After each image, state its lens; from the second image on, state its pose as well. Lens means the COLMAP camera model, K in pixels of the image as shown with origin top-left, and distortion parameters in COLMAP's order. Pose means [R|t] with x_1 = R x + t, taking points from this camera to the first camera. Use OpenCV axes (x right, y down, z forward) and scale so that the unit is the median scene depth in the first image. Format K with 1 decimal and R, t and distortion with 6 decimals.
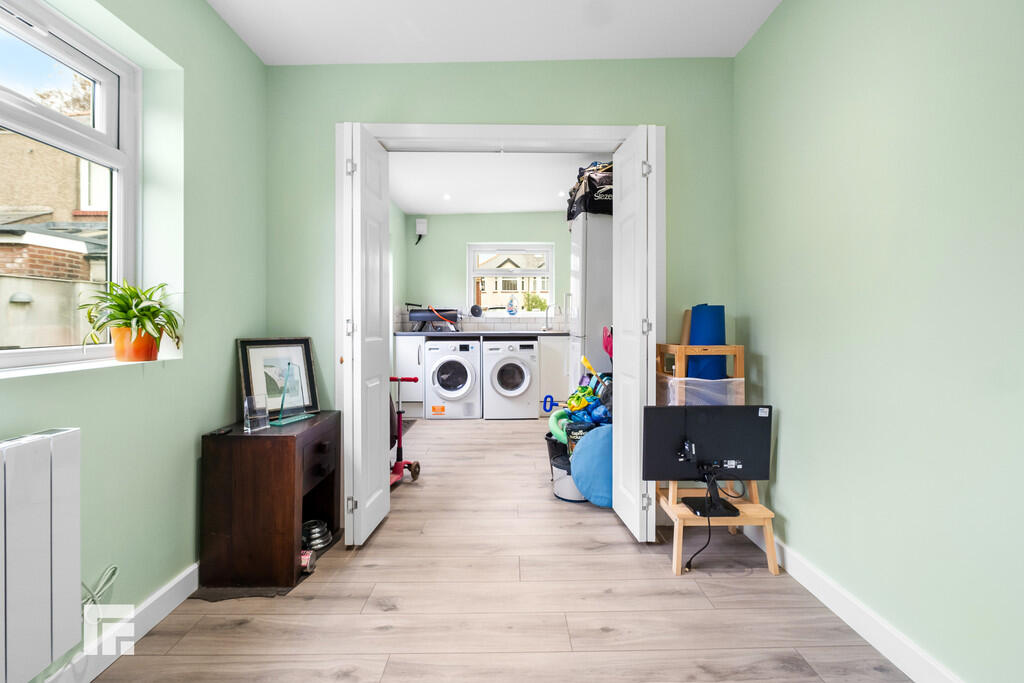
lens RADIAL K [[446.9, 0, 525.5], [0, 446.9, 323.0], [0, 0, 1]] dist [-0.003414, 0.000587]
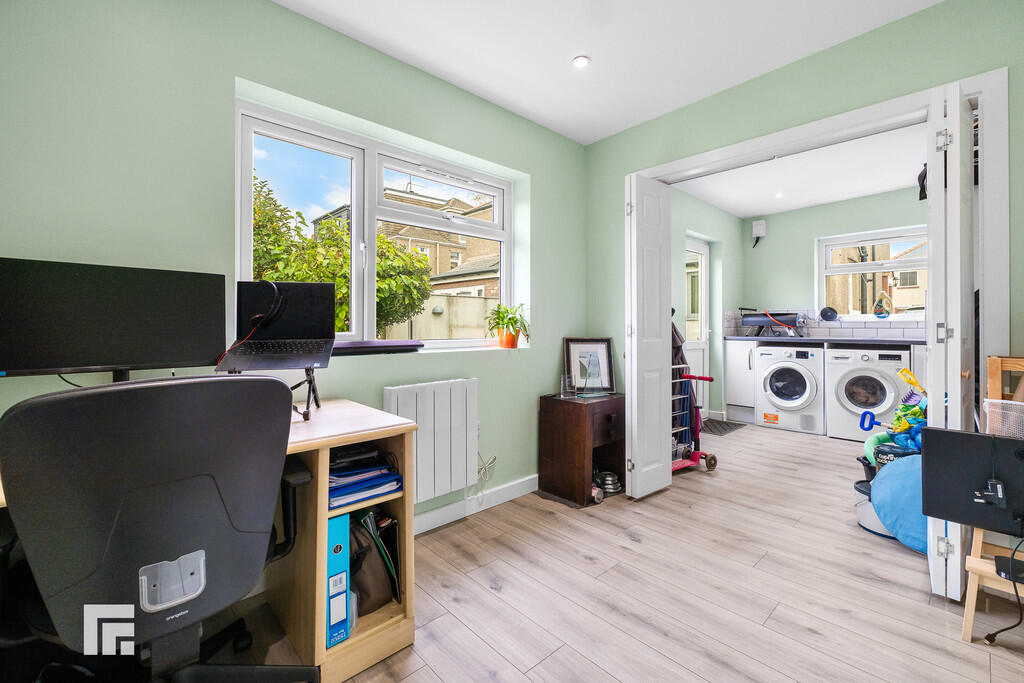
lens RADIAL K [[446.9, 0, 506.9], [0, 446.9, 331.3], [0, 0, 1]] dist [-0.003414, 0.000587]
pose [[0.659022, 0.009913, -0.752059, 0.355890], [-0.003141, 0.999941, 0.010427, -0.000915], [0.752117, -0.004510, 0.659014, -0.138985]]
